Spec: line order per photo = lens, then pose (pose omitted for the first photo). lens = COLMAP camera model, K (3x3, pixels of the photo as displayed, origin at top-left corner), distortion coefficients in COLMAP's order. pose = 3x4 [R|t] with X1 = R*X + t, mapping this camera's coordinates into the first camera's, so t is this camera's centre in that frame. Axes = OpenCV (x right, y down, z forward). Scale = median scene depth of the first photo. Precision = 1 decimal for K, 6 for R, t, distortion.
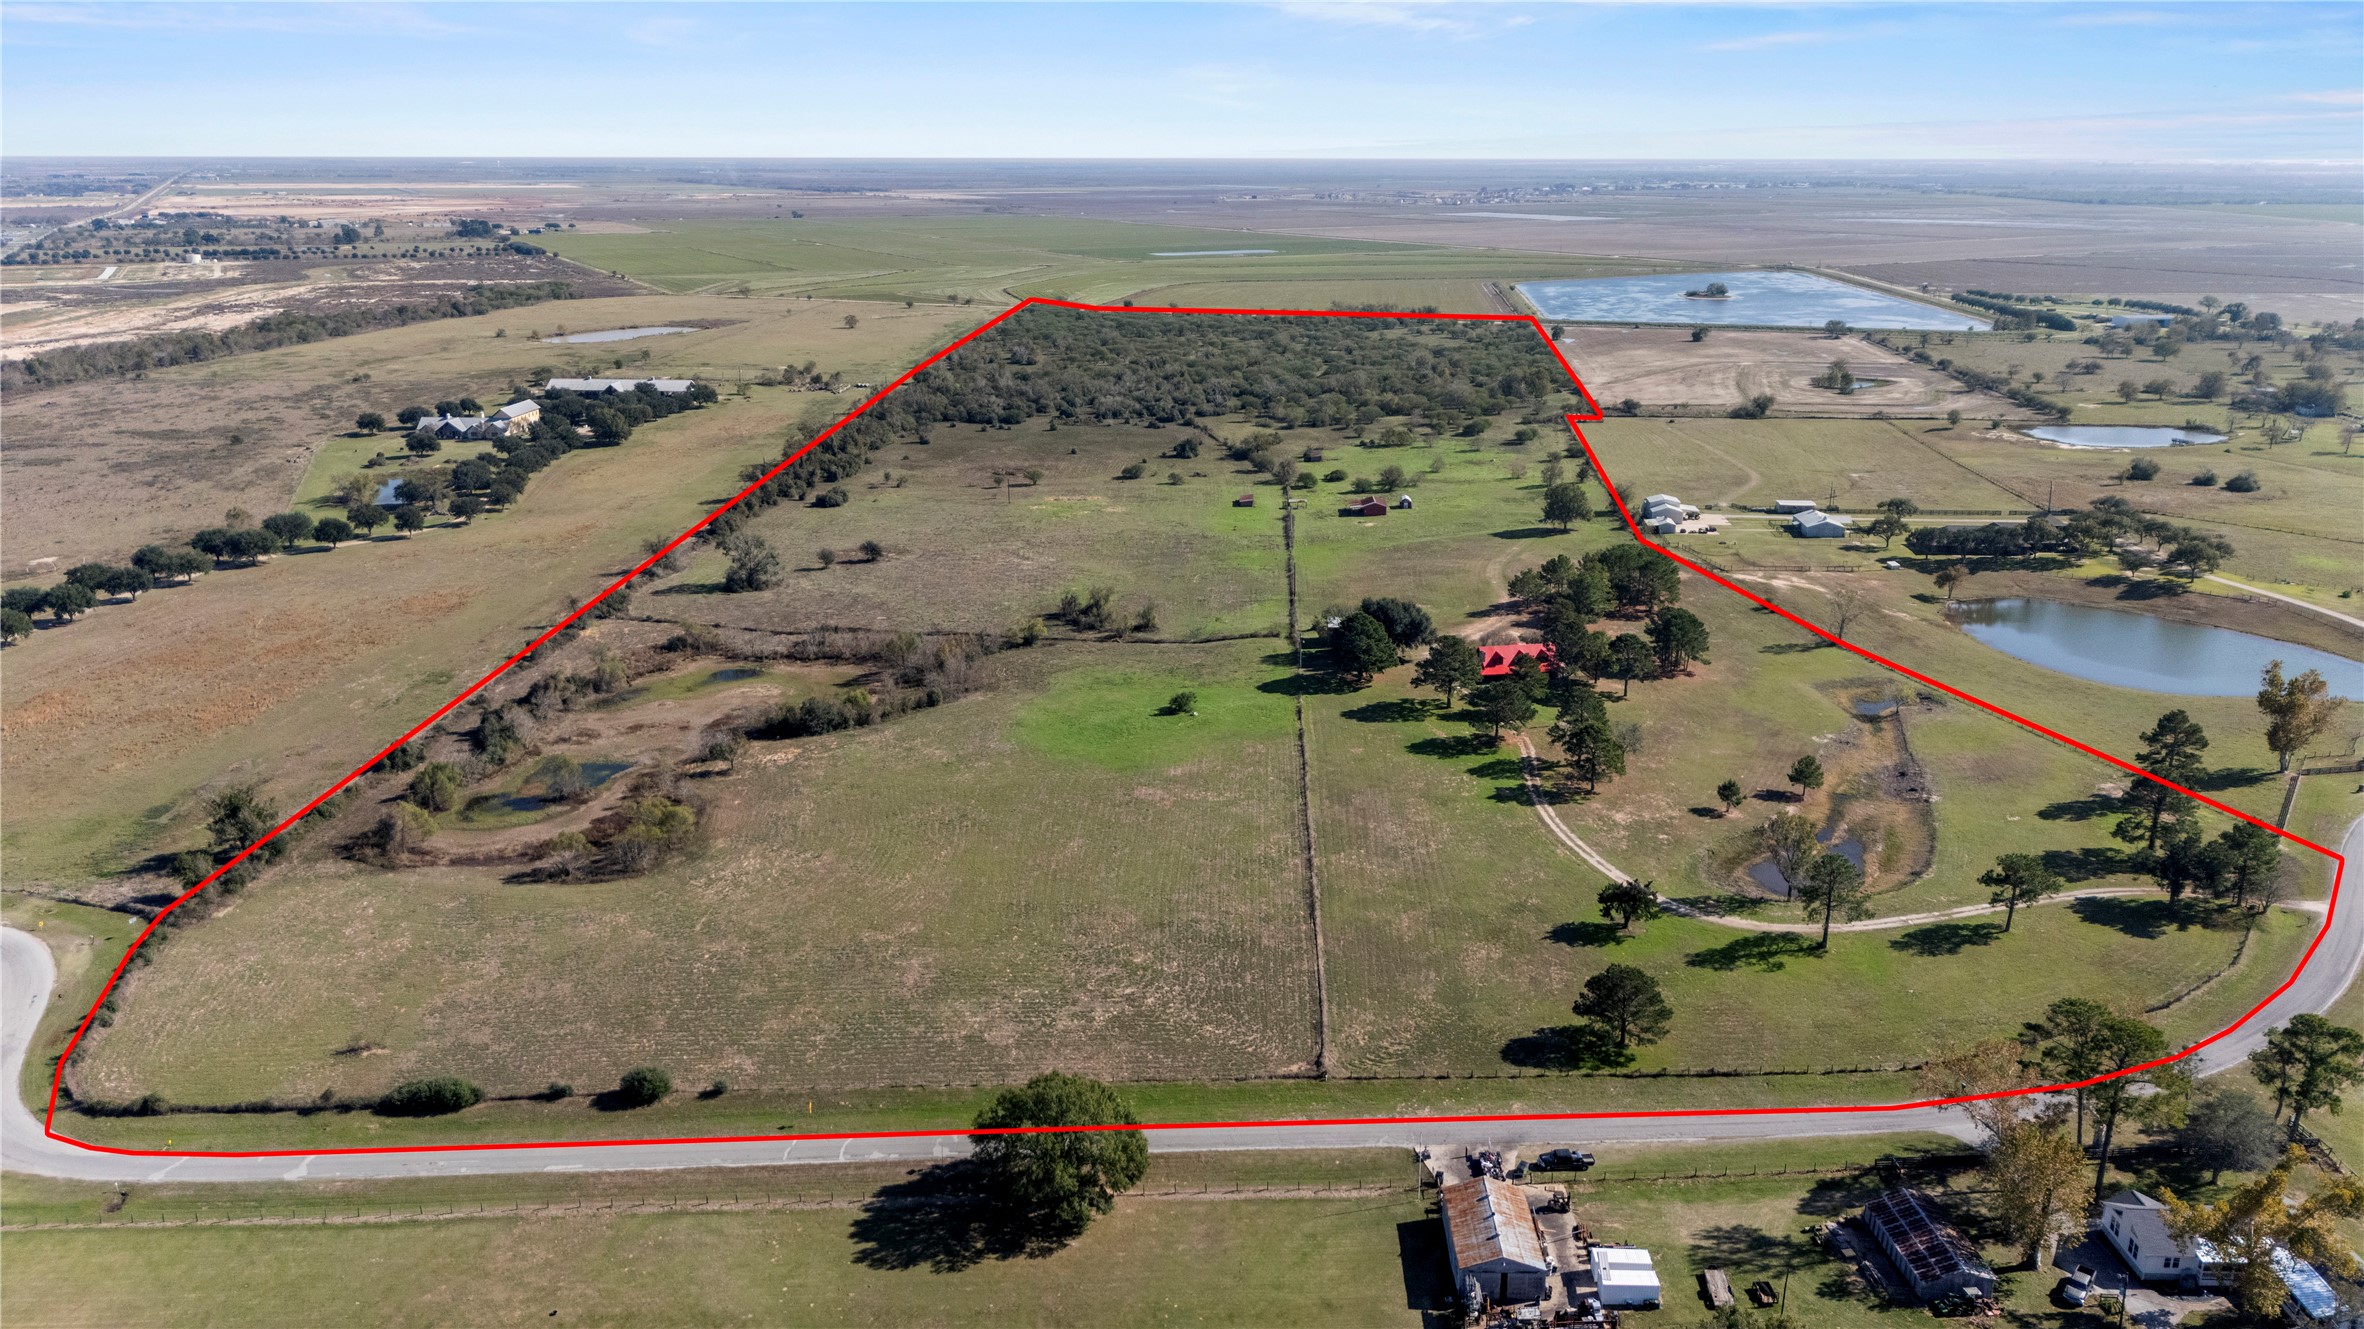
lens RADIAL K [[1733.4, 0, 1186.3], [0, 1733.4, 660.3], [0, 0, 1]] dist [0.066133, -0.067390]
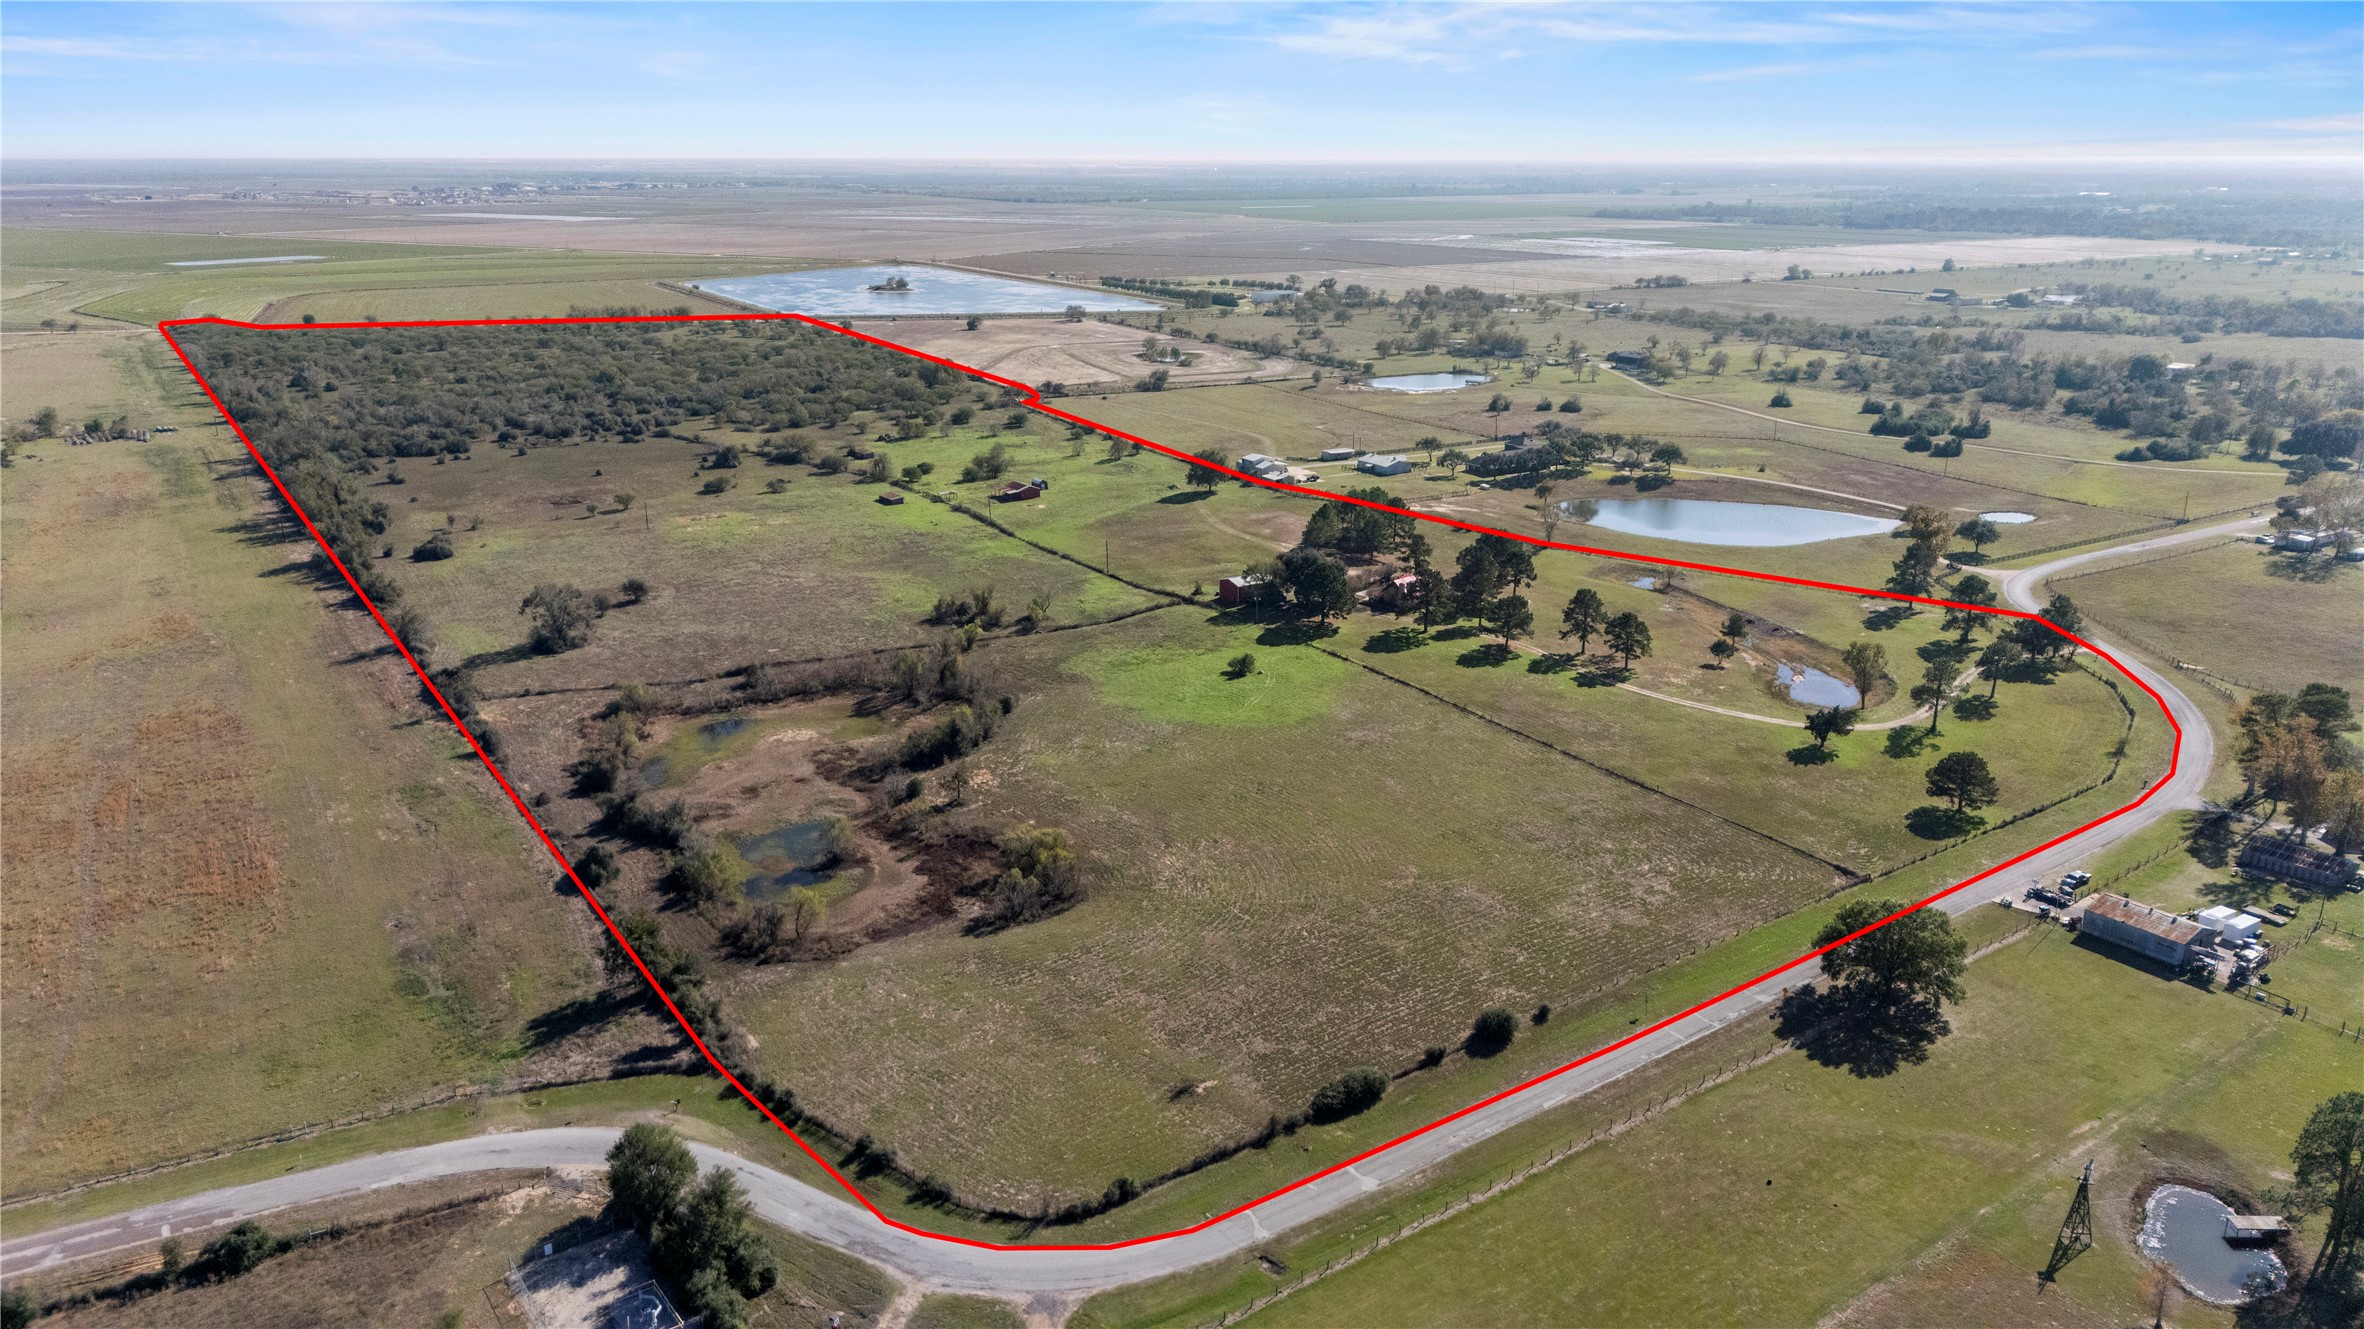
lens RADIAL K [[1733.4, 0, 1184.3], [0, 1733.4, 662.1], [0, 0, 1]] dist [0.066133, -0.067390]
pose [[0.818714, -0.159502, 0.551603, -0.226340], [0.159214, 0.986037, 0.048812, -0.012606], [-0.551686, 0.047860, 0.832677, 0.048051]]
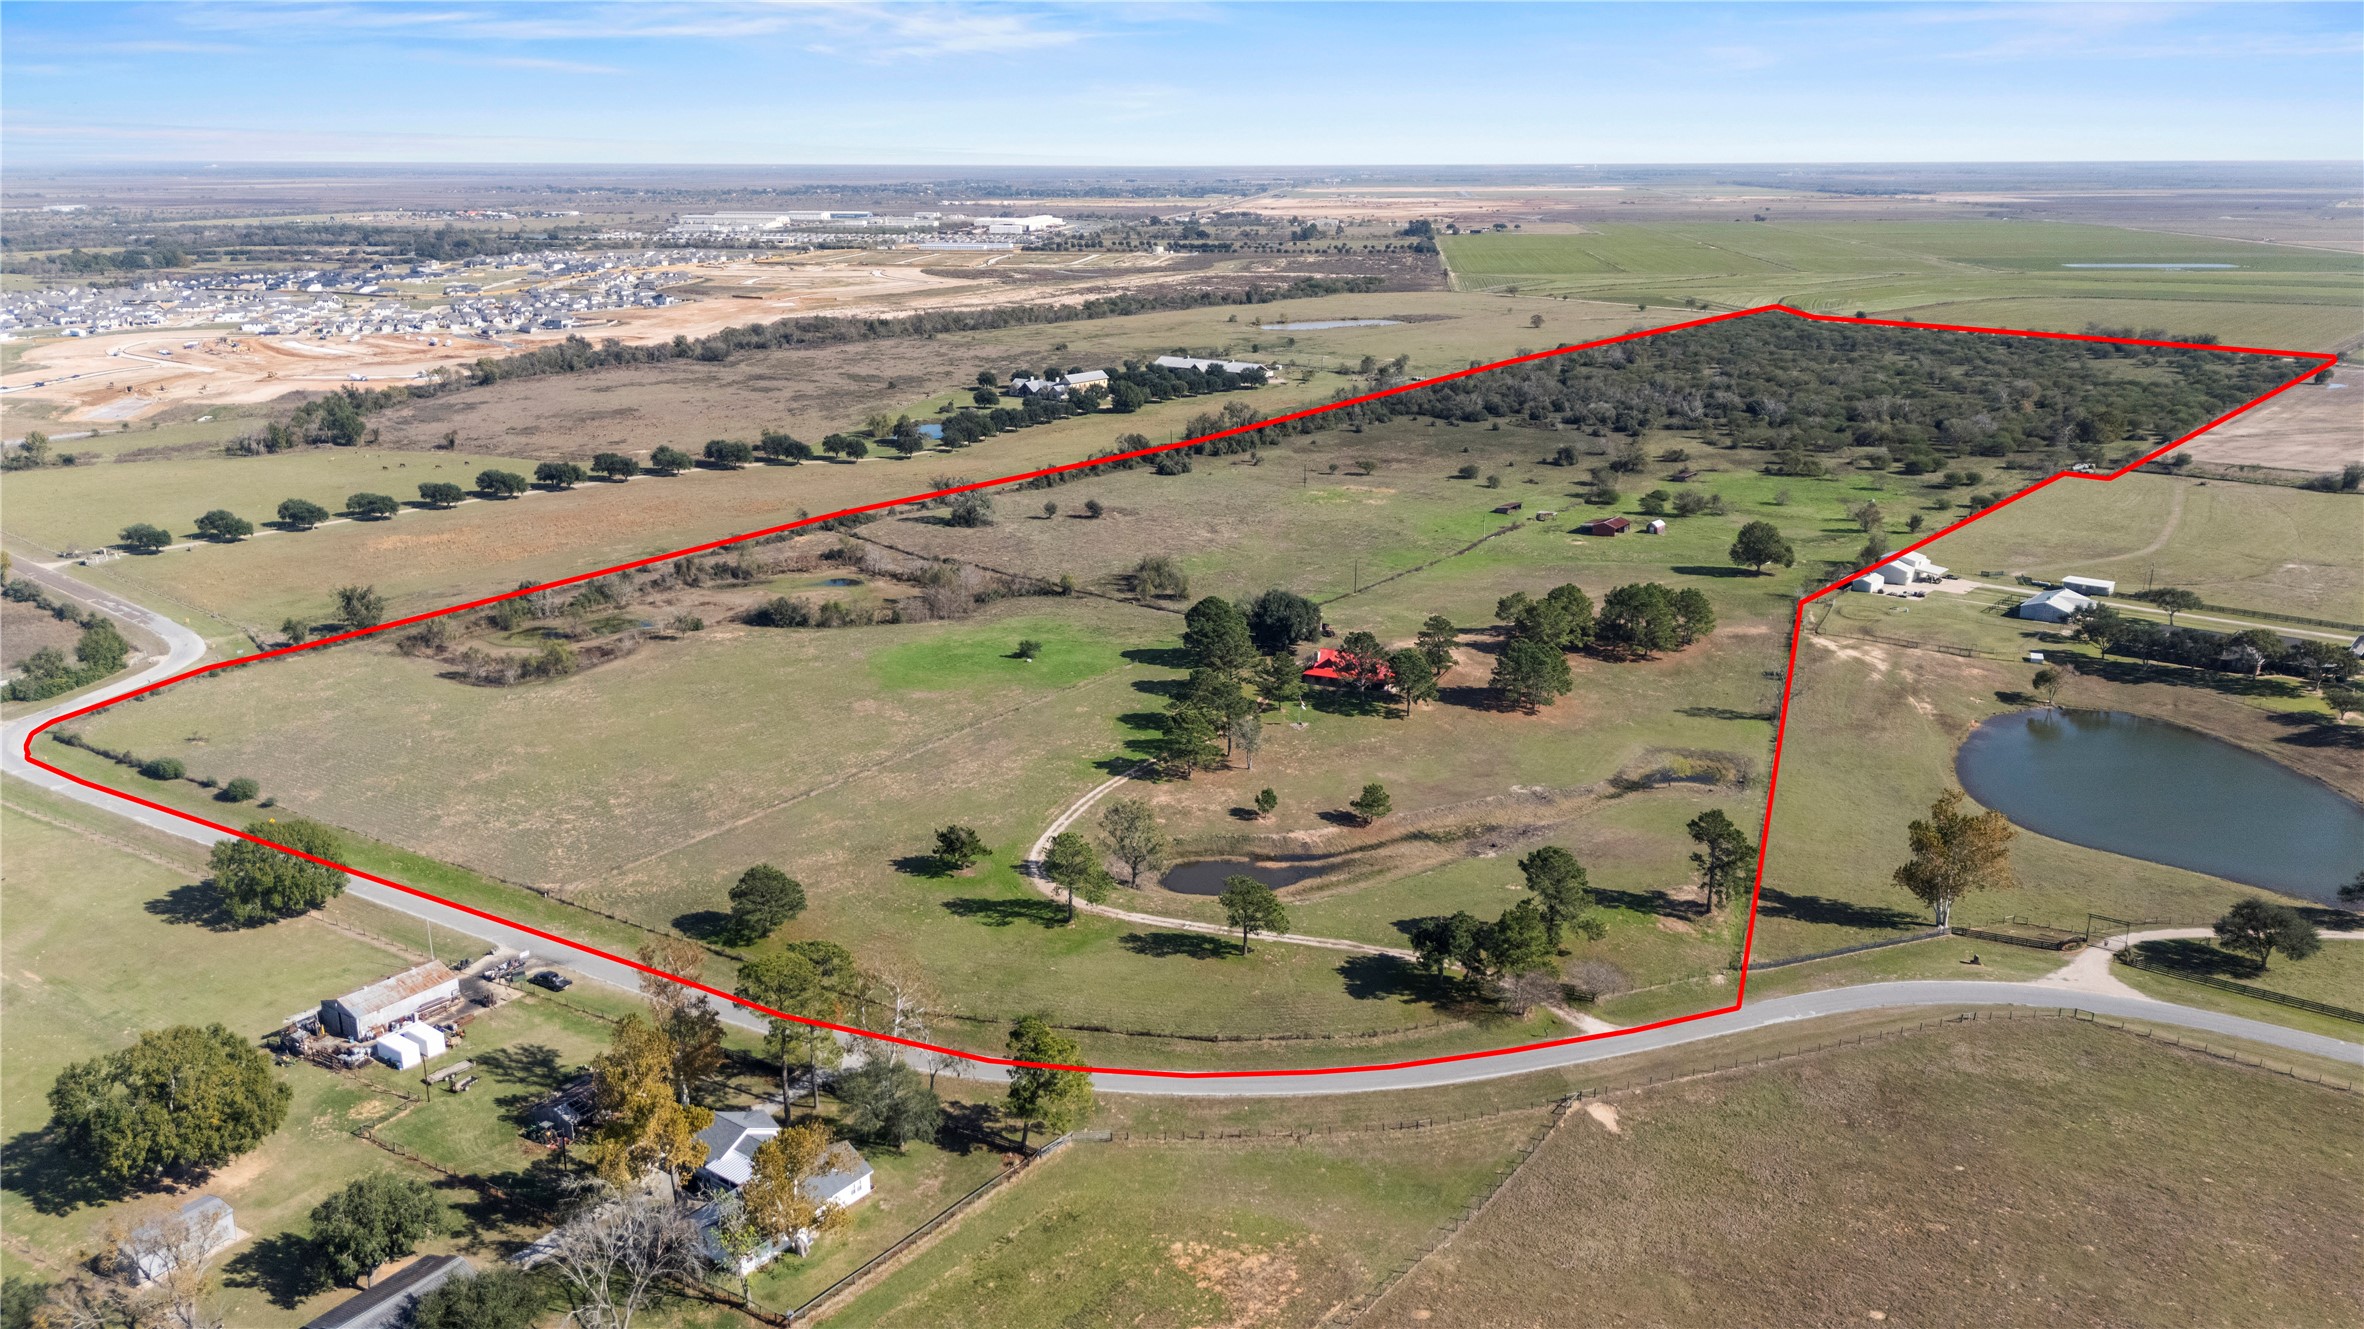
lens RADIAL K [[1733.4, 0, 1169.9], [0, 1733.4, 649.1], [0, 0, 1]] dist [0.066133, -0.067390]
pose [[0.822093, 0.153367, -0.548308, 0.252589], [-0.157439, 0.986721, 0.039943, -0.012818], [0.547153, 0.053488, 0.835322, 0.041185]]
